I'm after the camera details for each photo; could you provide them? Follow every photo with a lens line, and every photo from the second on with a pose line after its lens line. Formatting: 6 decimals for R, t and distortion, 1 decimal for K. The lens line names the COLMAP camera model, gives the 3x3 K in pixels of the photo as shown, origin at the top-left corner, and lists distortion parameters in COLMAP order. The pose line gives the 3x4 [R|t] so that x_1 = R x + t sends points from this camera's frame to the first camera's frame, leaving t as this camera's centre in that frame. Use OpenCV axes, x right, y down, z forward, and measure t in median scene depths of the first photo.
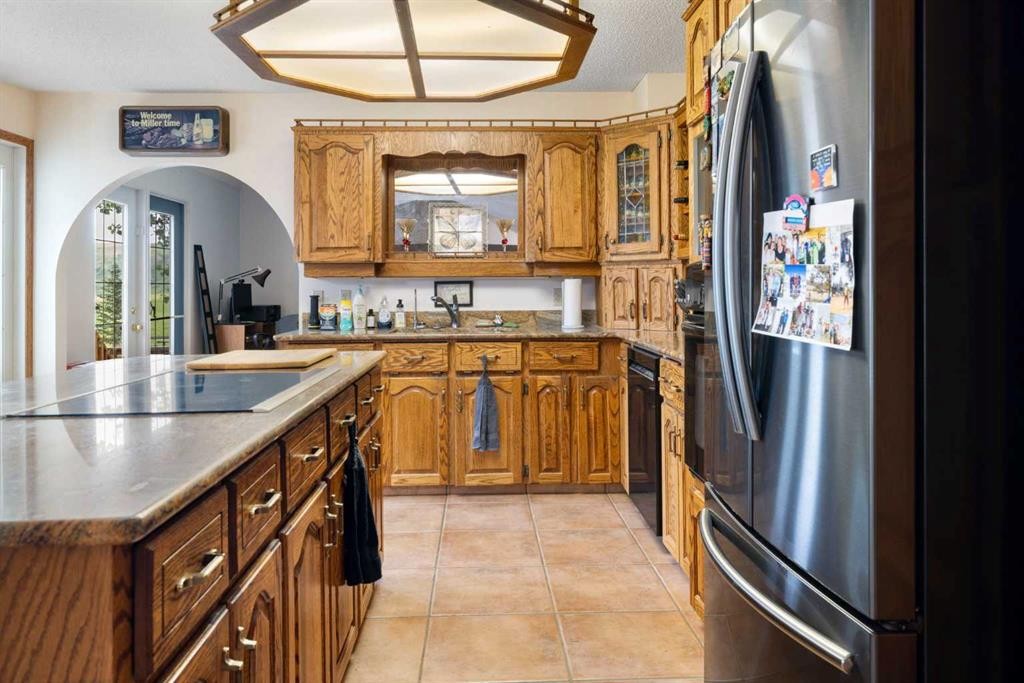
lens RADIAL K [[726.7, 0, 508.0], [0, 726.7, 271.5], [0, 0, 1]] dist [-0.001280, 0.001128]
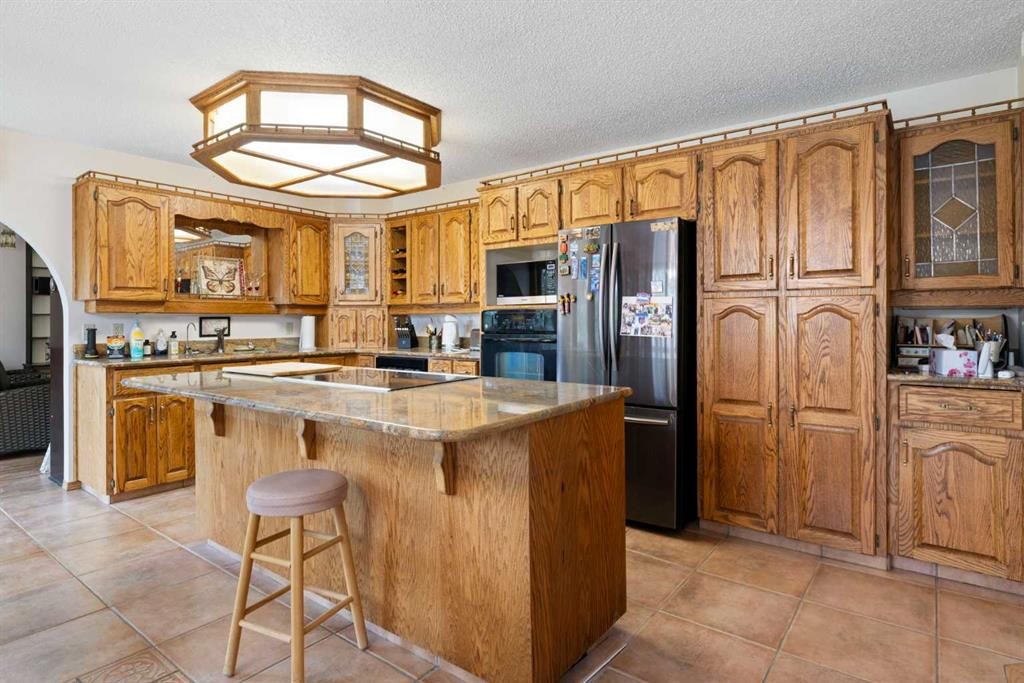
lens RADIAL K [[550.2, 0, 508.0], [0, 550.2, 318.6], [0, 0, 1]] dist [-0.001937, 0.000398]
pose [[0.639749, 0.006195, 0.768559, -0.533611], [-0.016207, 0.999854, 0.005431, 0.002637], [-0.768413, -0.015931, 0.639756, -0.036941]]
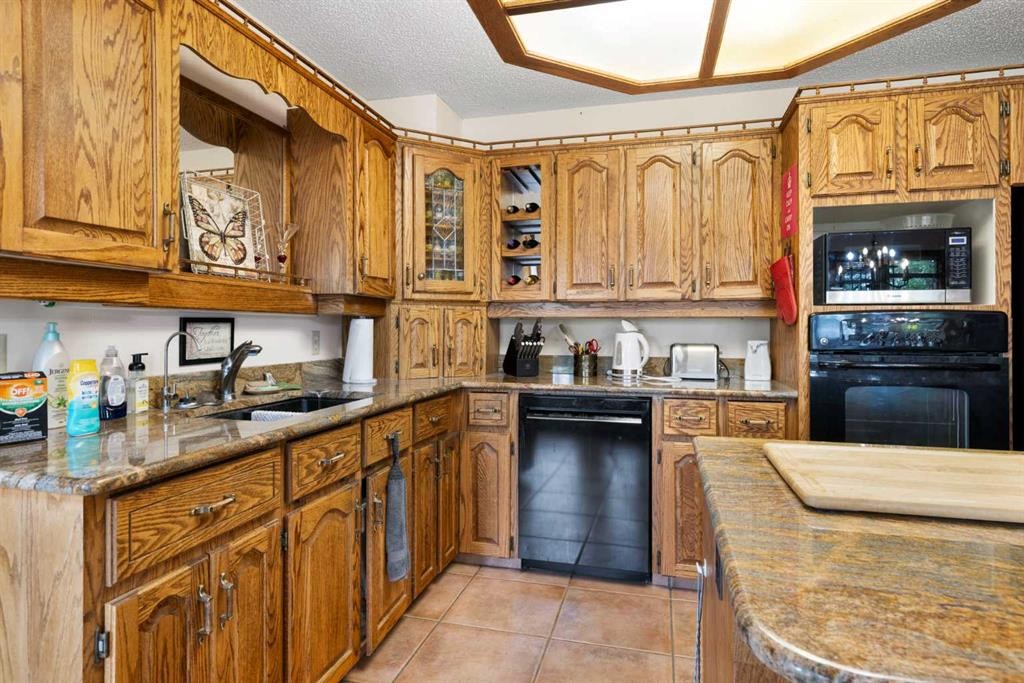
lens RADIAL K [[578.4, 0, 504.2], [0, 578.4, 327.1], [0, 0, 1]] dist [0.002676, -0.001042]
pose [[0.302187, 0.008360, 0.953212, -0.465840], [-0.025729, 0.999669, -0.000611, 0.015884], [-0.952902, -0.024340, 0.302302, 0.694040]]
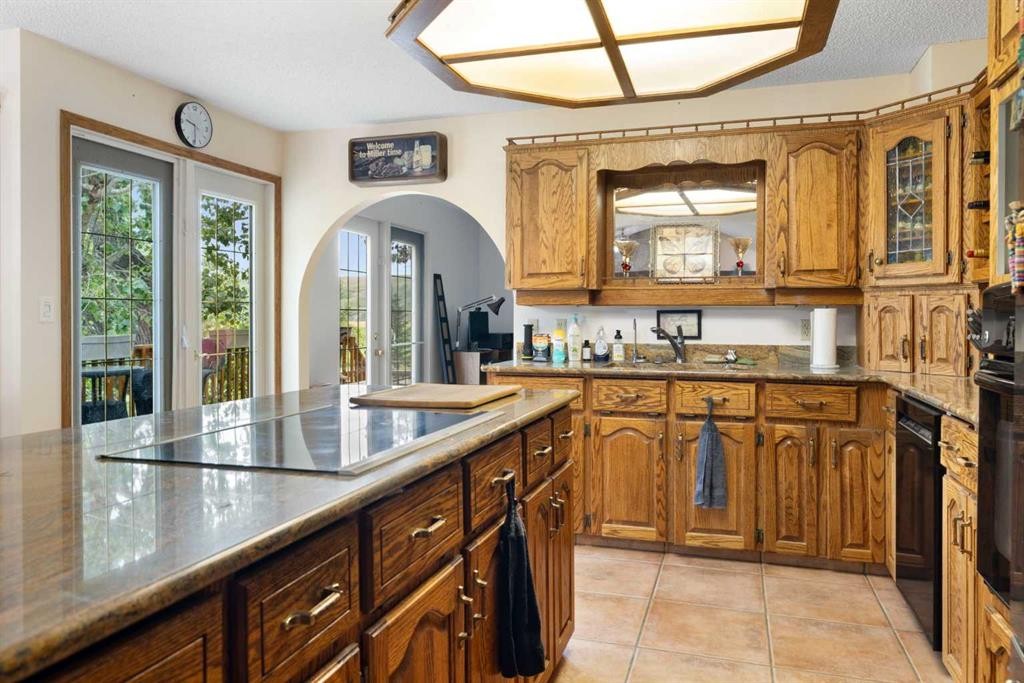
lens RADIAL K [[719.9, 0, 509.3], [0, 719.9, 316.8], [0, 0, 1]] dist [-0.004096, 0.004920]
pose [[0.940642, 0.008601, -0.339291, 0.030114], [-0.000942, 0.999741, 0.022731, 0.001631], [0.339399, -0.021062, 0.940407, 0.114901]]
